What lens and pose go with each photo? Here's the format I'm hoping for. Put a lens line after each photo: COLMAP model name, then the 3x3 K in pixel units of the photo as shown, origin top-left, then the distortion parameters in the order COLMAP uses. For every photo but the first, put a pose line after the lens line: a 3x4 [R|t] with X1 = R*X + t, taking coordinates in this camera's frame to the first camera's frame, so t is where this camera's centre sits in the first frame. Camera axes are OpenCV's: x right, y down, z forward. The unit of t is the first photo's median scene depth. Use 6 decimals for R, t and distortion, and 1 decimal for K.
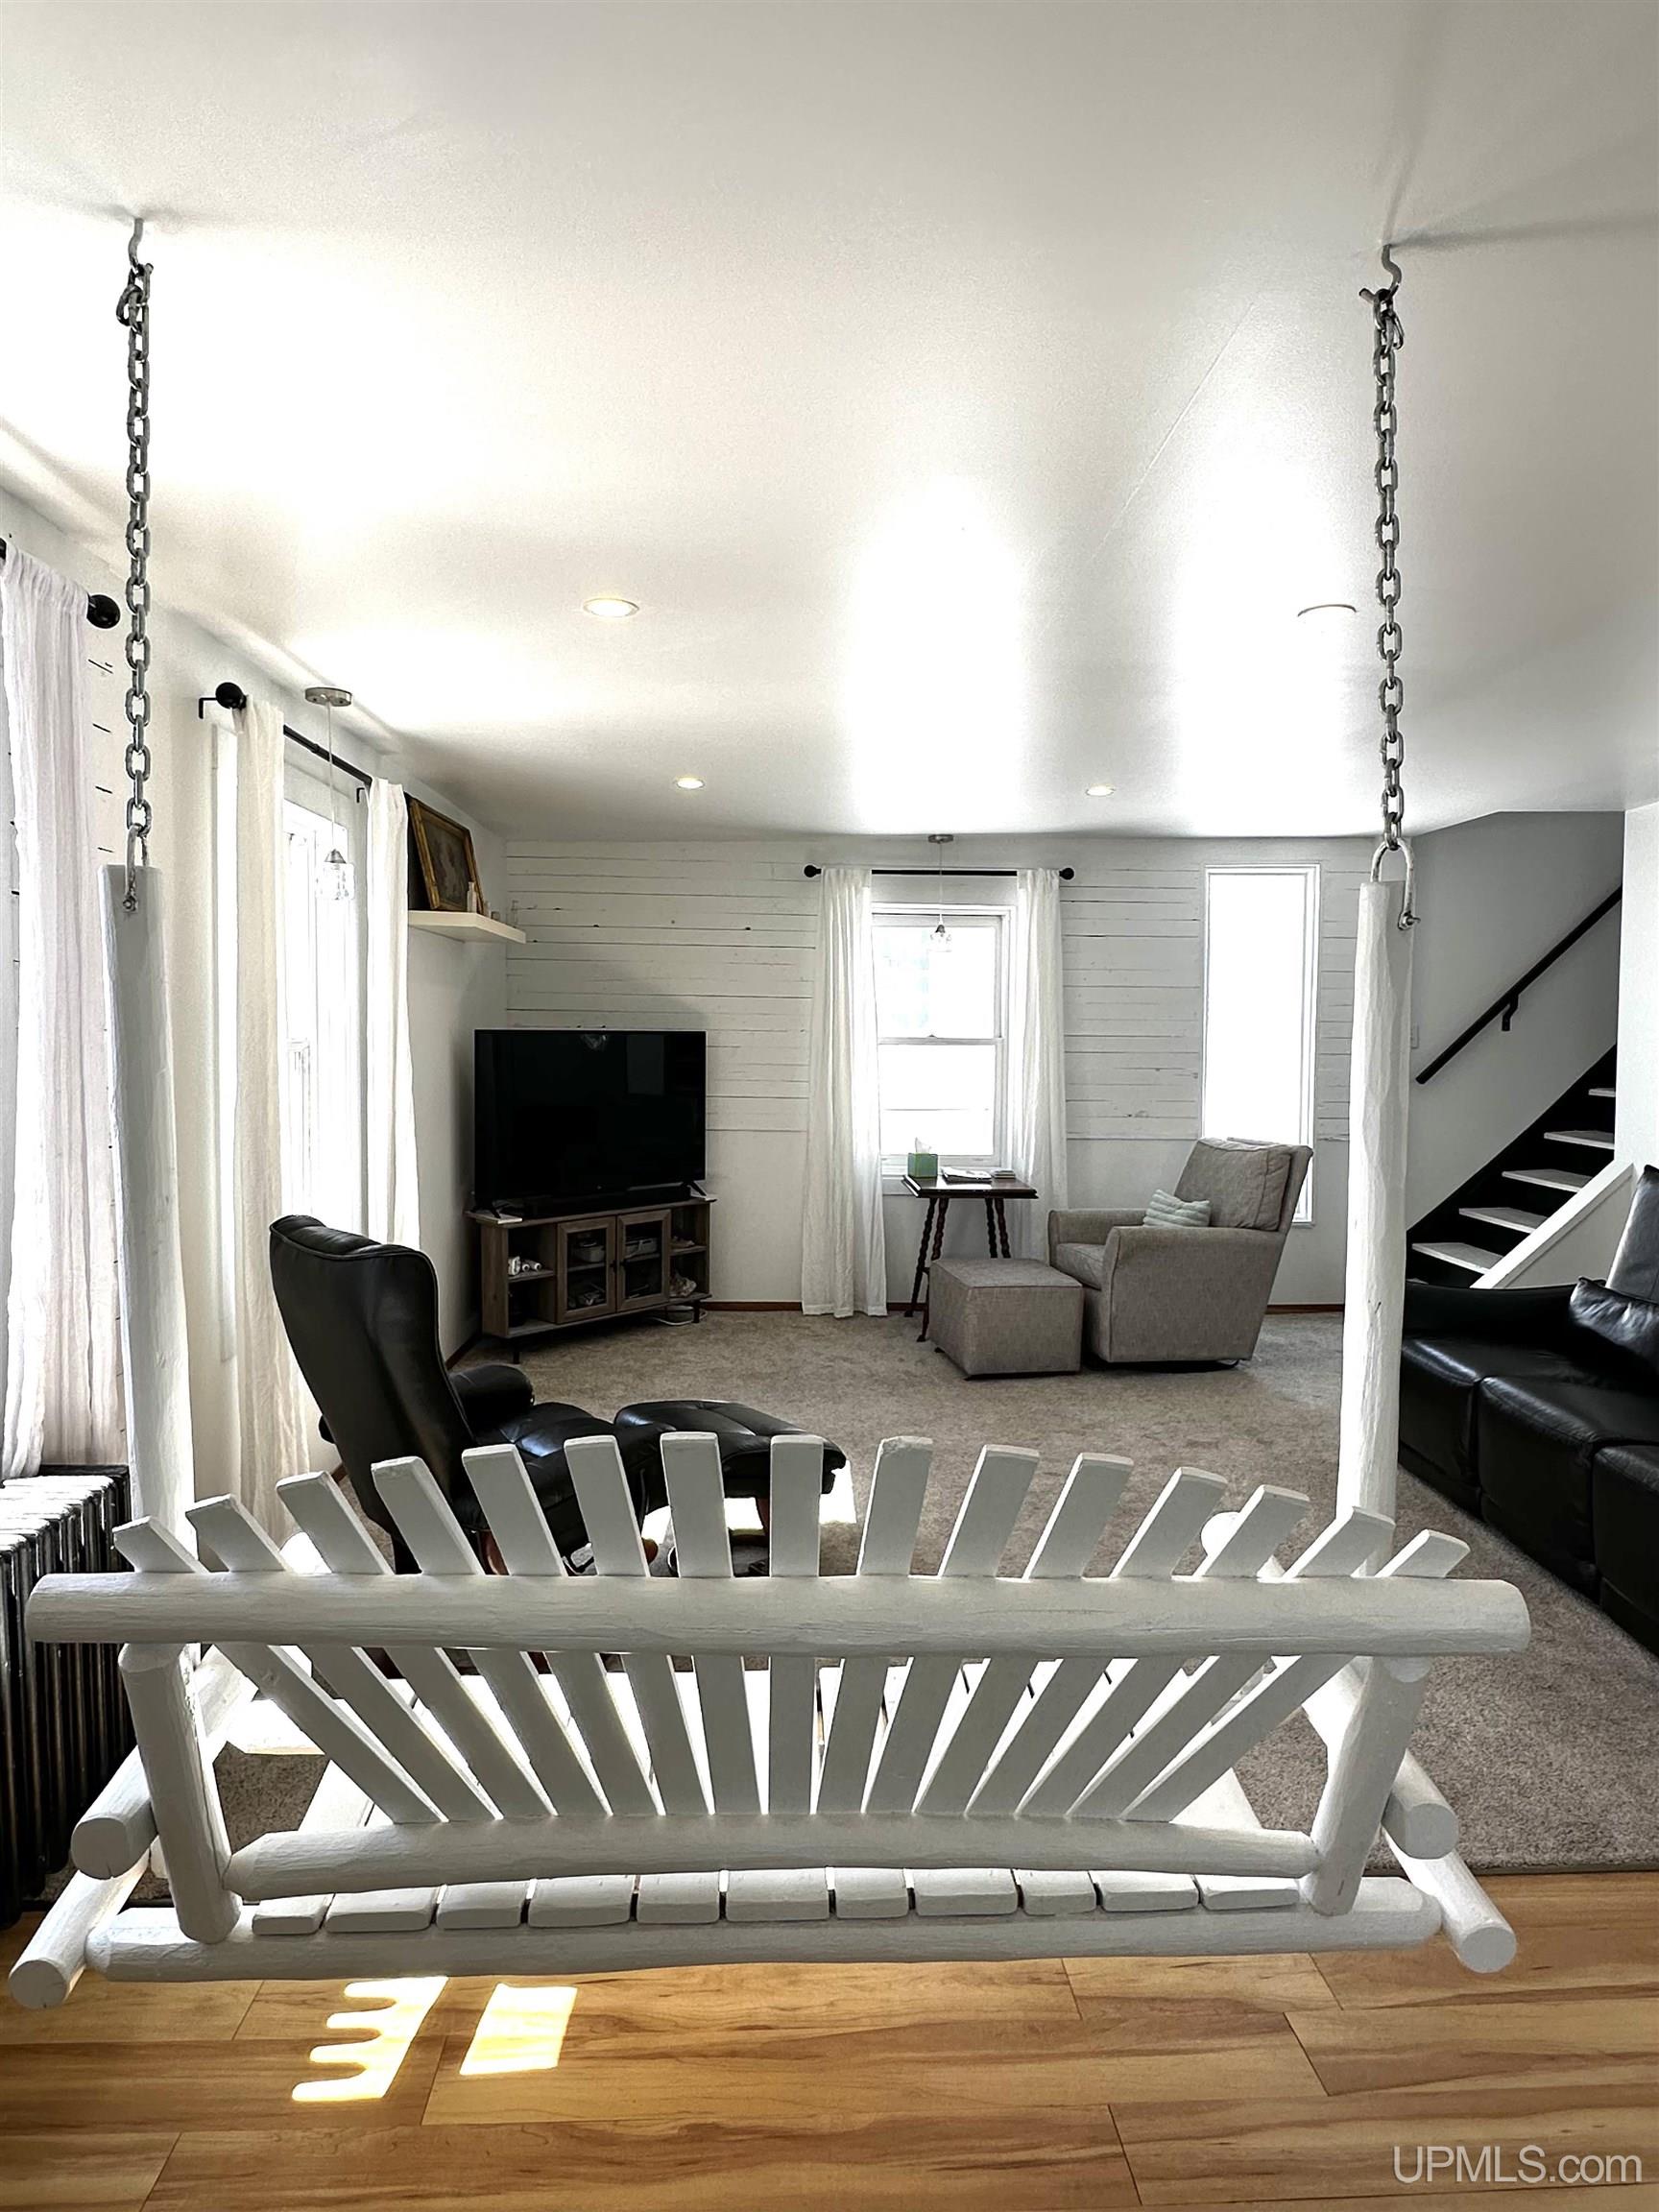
lens RADIAL K [[1294.9, 0, 823.3], [0, 1294.9, 1109.8], [0, 0, 1]] dist [-0.003177, 0.001512]
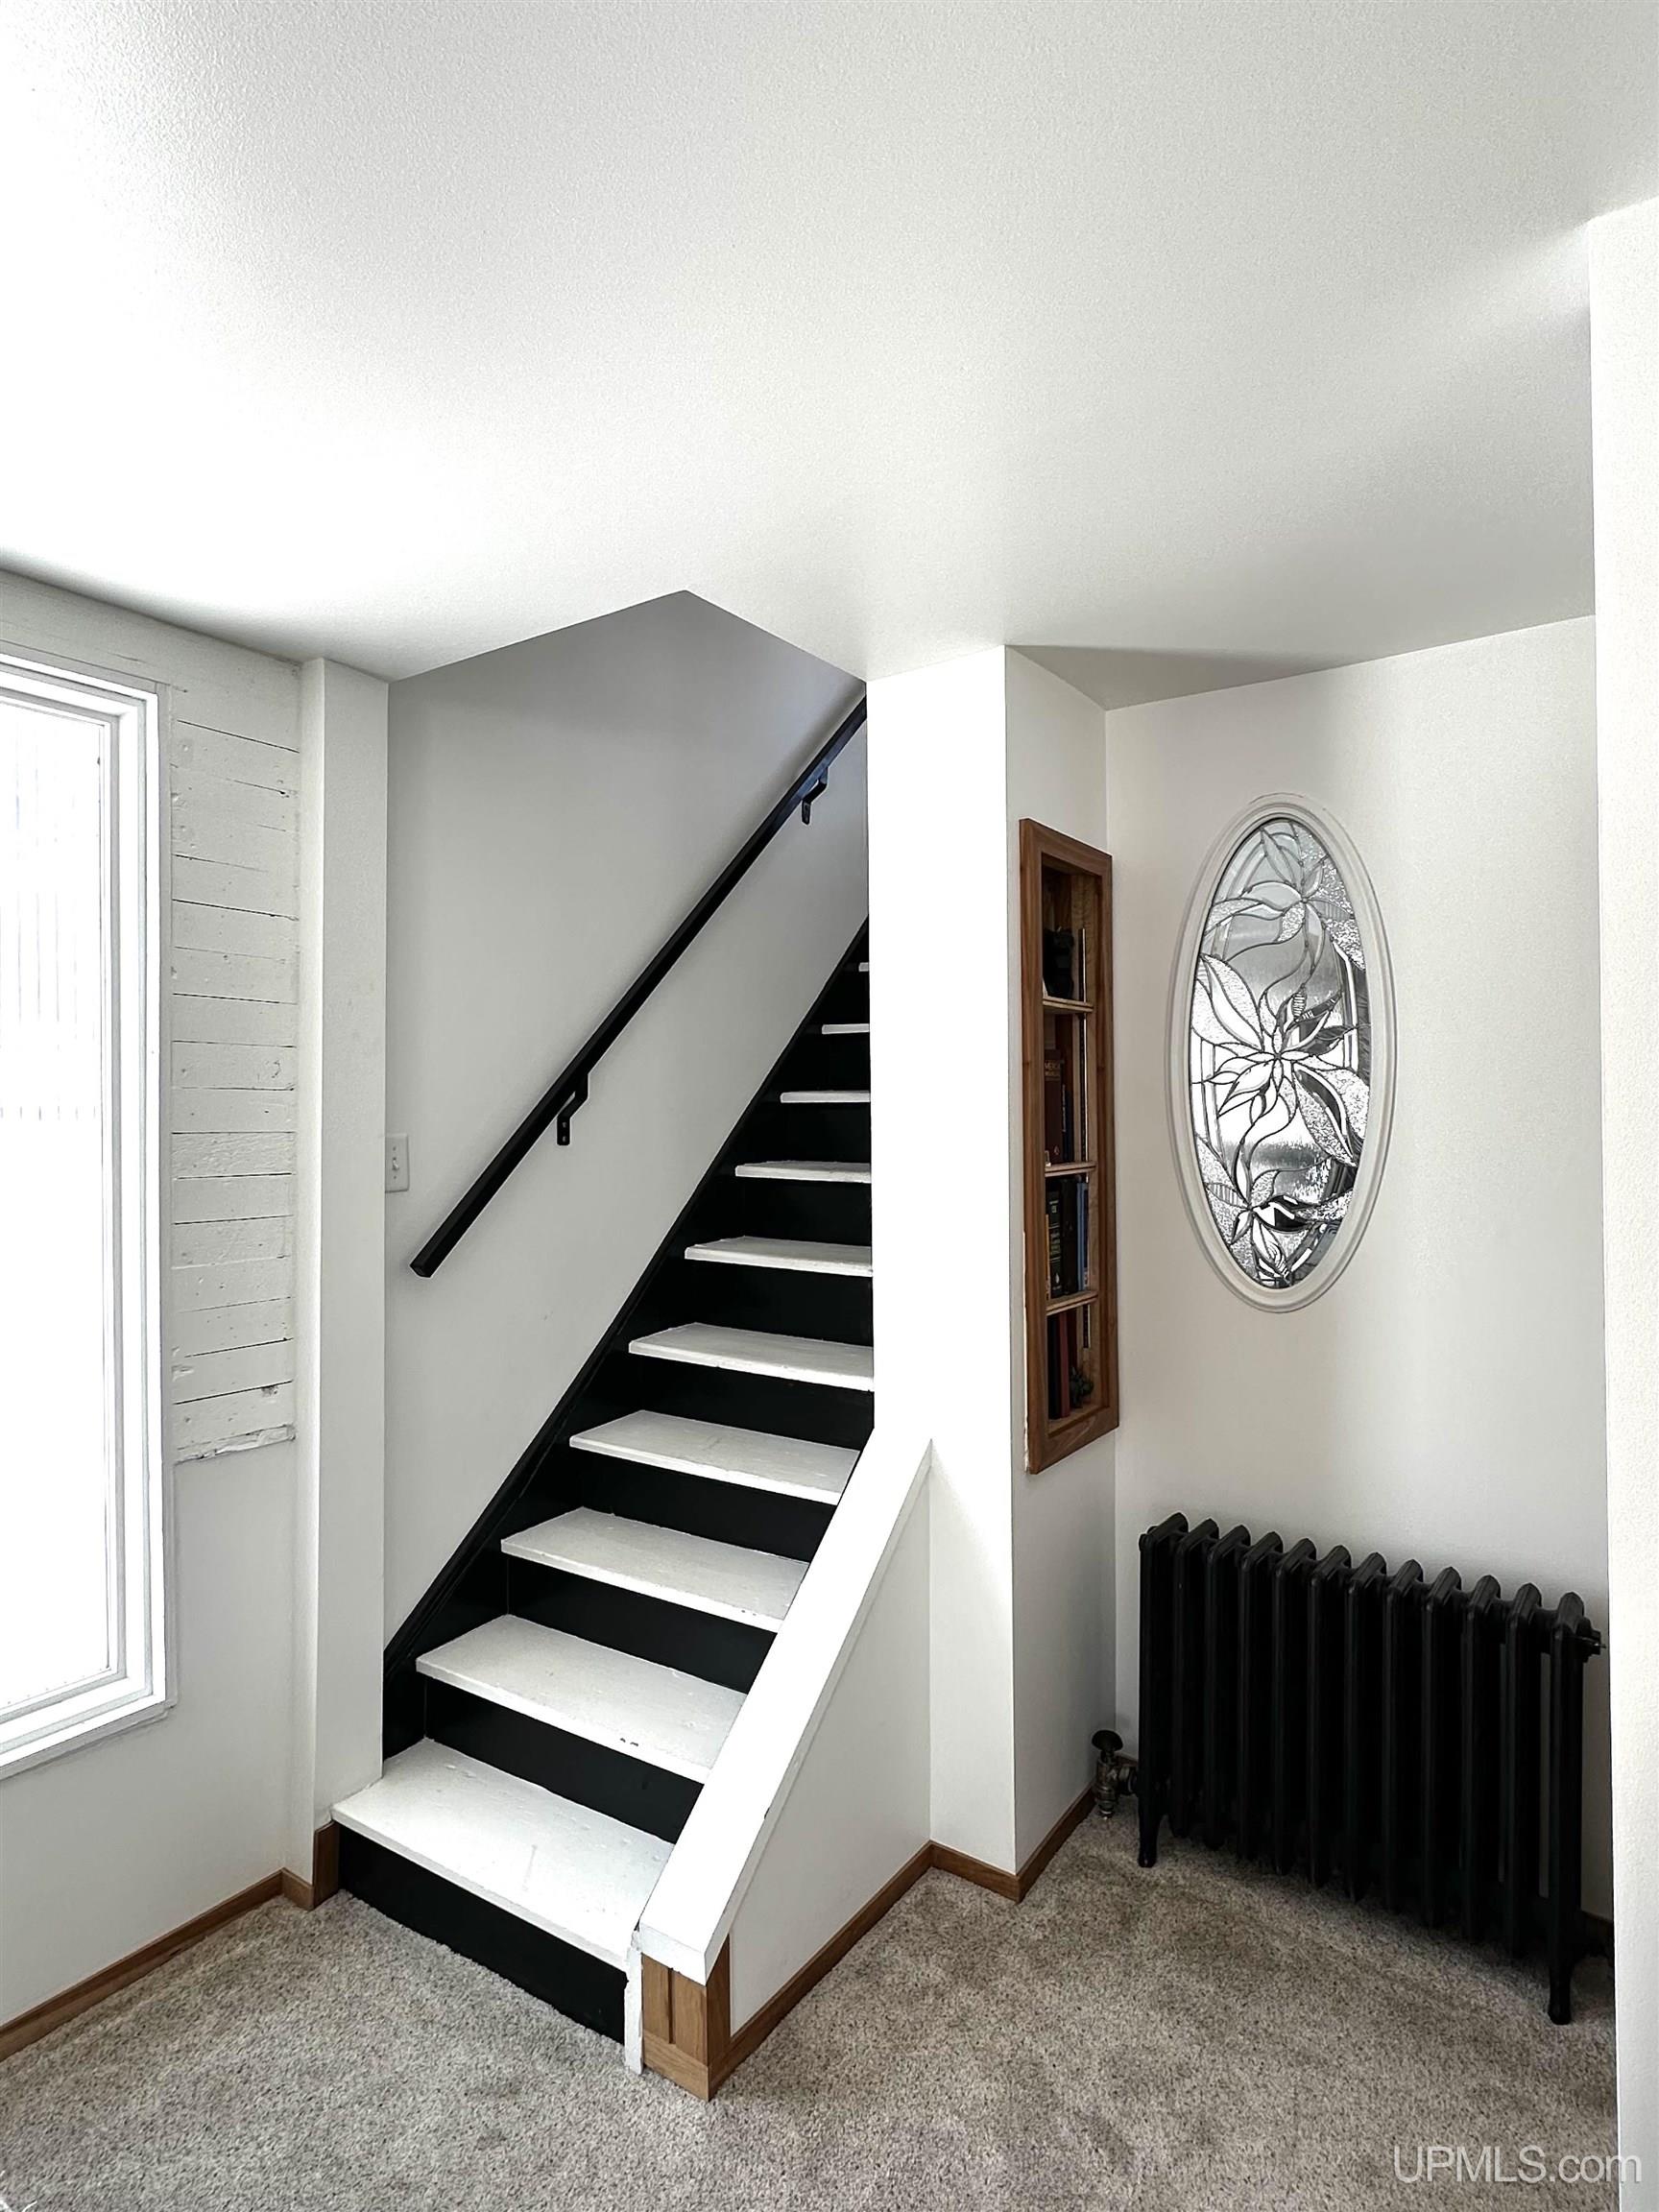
lens RADIAL K [[1233.6, 0, 827.0], [0, 1233.6, 1119.6], [0, 0, 1]] dist [0.006848, 0.000607]
pose [[0.586614, -0.014380, 0.809739, 0.239457], [0.053204, 0.998367, -0.020814, -0.063302], [-0.808118, 0.055291, 0.586420, 0.735636]]
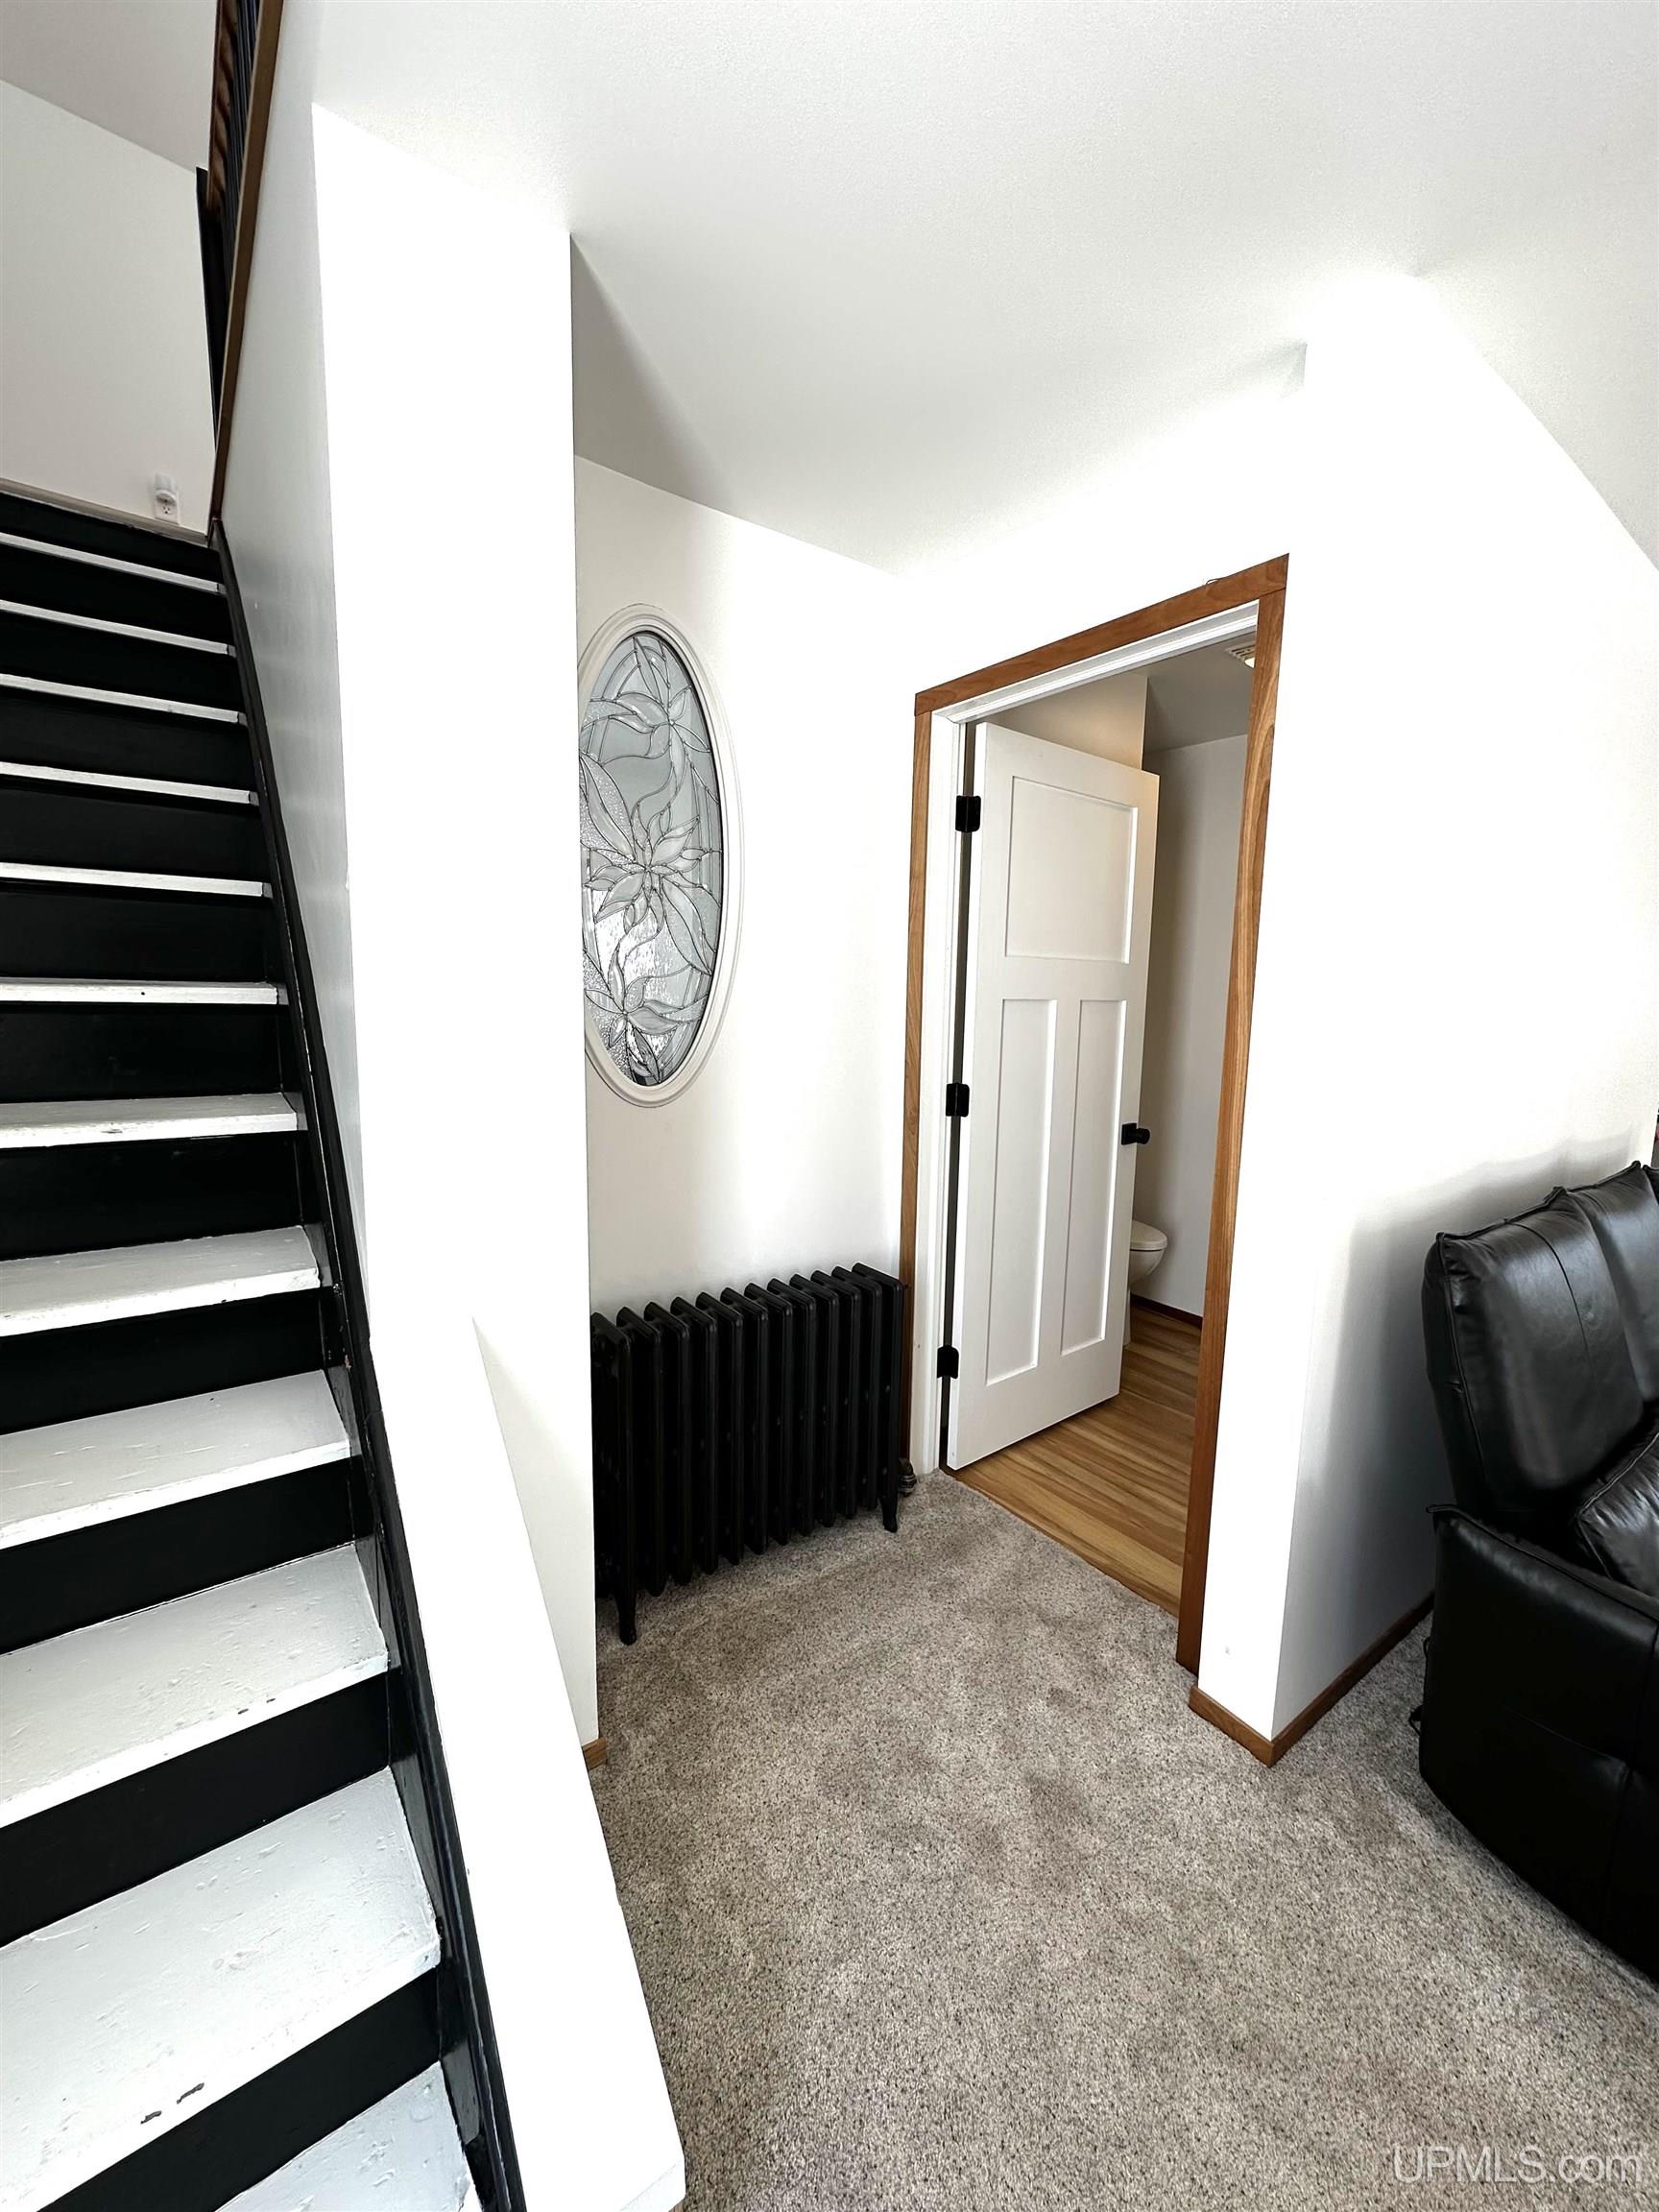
lens RADIAL K [[881.2, 0, 831.5], [0, 881.2, 1115.6], [0, 0, 1]] dist [-0.002602, 0.001053]
pose [[-0.570798, -0.118756, 0.812457, 0.343567], [0.032419, 0.985454, 0.166819, -0.050510], [-0.820450, 0.121559, -0.558645, 0.953890]]
